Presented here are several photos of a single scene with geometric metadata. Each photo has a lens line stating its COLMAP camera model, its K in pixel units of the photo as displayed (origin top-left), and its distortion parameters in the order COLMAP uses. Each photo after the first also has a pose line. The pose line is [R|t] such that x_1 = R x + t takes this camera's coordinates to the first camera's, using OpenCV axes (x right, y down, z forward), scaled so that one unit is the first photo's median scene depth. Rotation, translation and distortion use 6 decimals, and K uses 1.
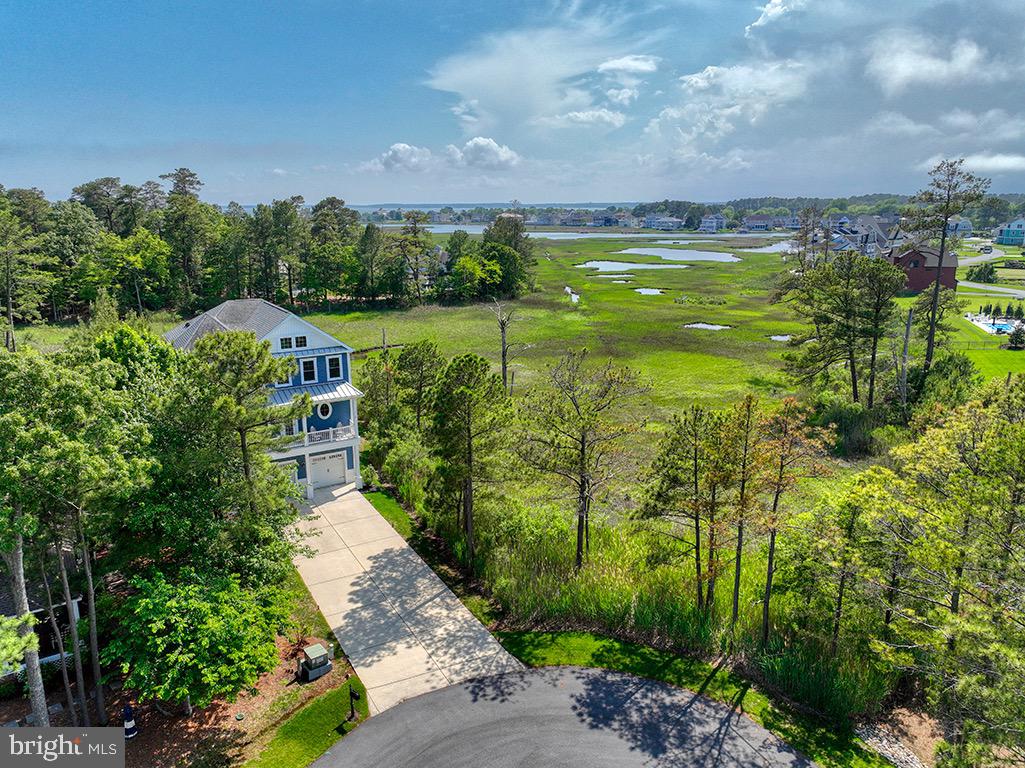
lens RADIAL K [[724.5, 0, 514.4], [0, 724.5, 384.3], [0, 0, 1]] dist [-0.000187, 0.012823]
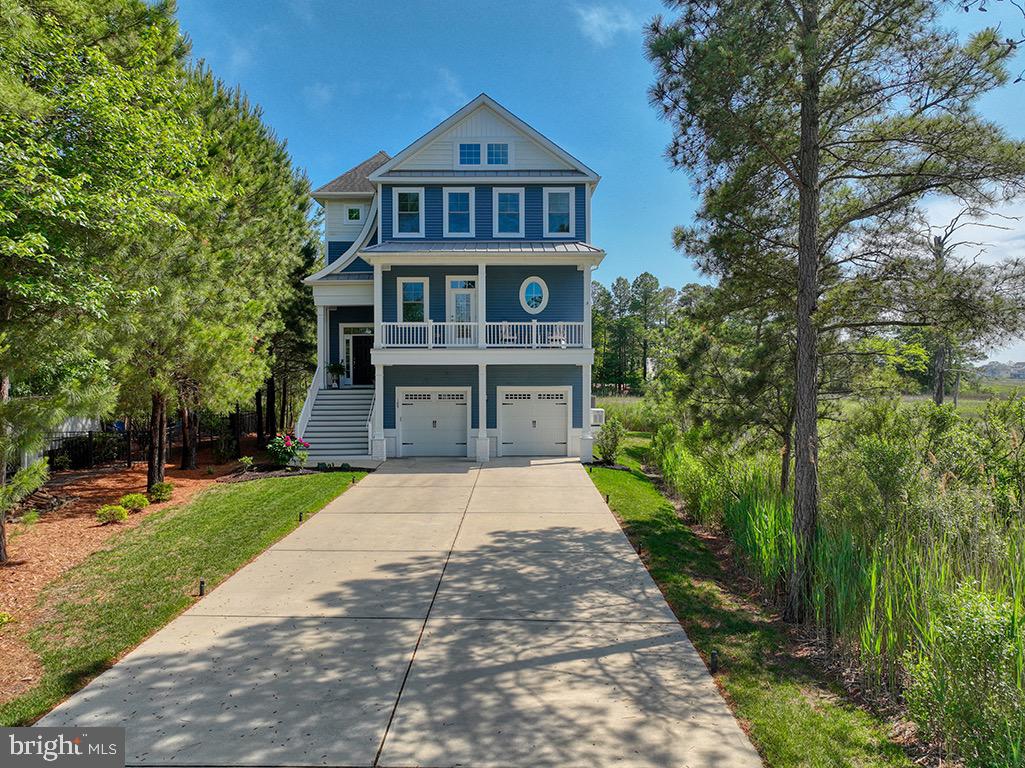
lens RADIAL K [[724.5, 0, 506.1], [0, 724.5, 387.8], [0, 0, 1]] dist [-0.000187, 0.012823]
pose [[0.857612, 0.011283, -0.514173, -0.018191], [-0.125941, 0.973927, -0.188691, 0.196917], [0.498639, 0.226579, 0.836673, 0.585072]]
